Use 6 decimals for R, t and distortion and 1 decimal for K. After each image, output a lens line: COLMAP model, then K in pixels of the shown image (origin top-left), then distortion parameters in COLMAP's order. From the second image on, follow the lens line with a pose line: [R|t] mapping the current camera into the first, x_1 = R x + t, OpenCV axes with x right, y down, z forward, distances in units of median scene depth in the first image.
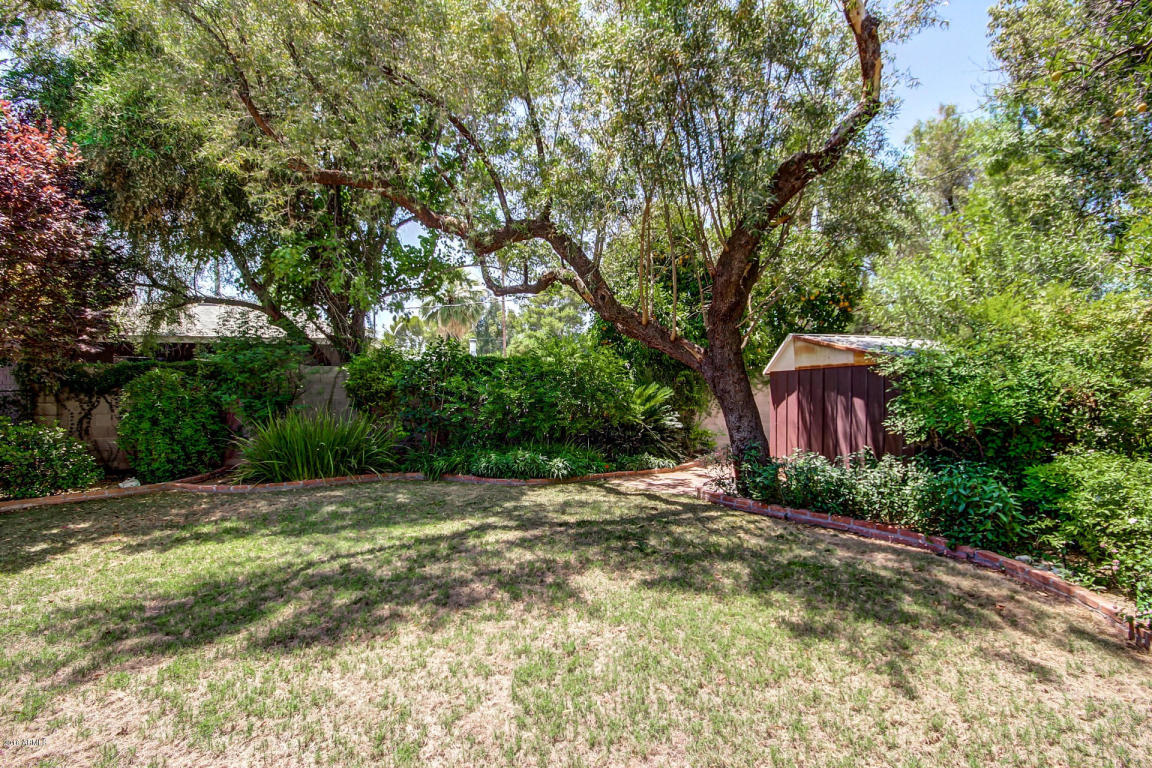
lens RADIAL K [[571.3, 0, 586.7], [0, 571.3, 382.9], [0, 0, 1]] dist [-0.000778, -0.000112]
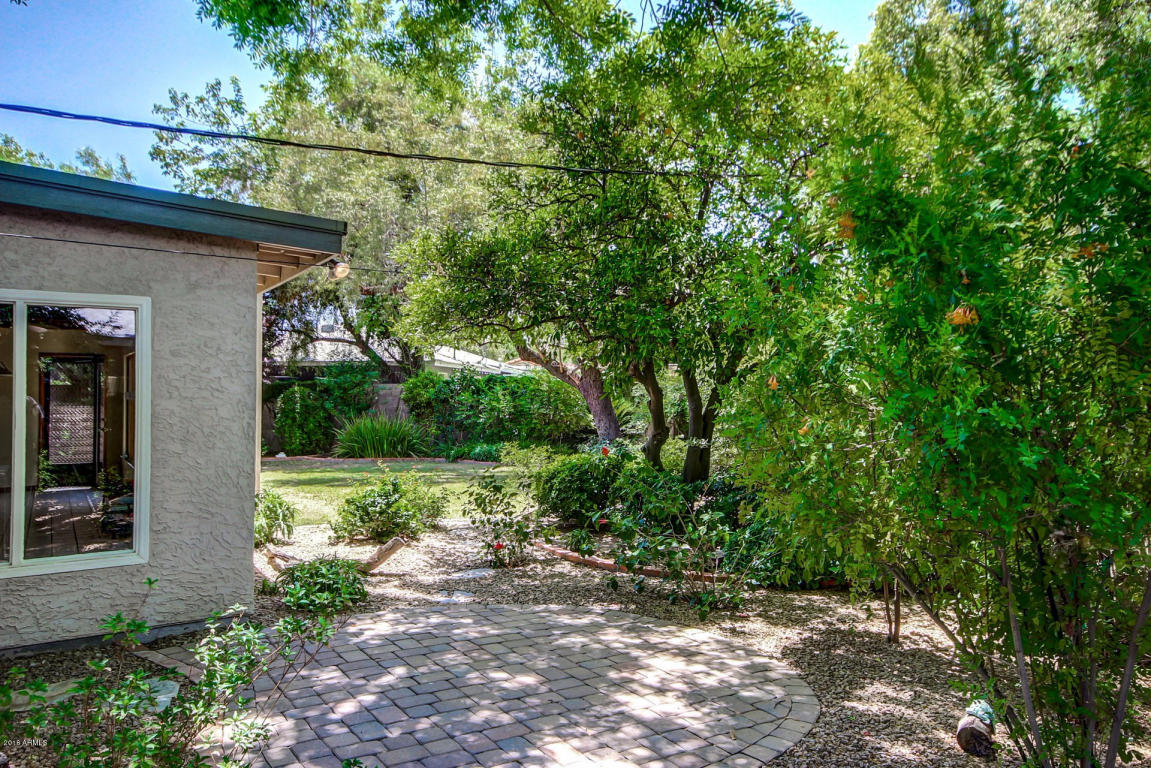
lens RADIAL K [[848.5, 0, 575.5], [0, 848.5, 384.0], [0, 0, 1]] dist [-0.003293, 0.000071]
pose [[0.946571, 0.004008, -0.322471, 0.684299], [-0.002828, 0.999987, 0.004125, -0.040194], [0.322484, -0.002993, 0.946570, -0.898142]]
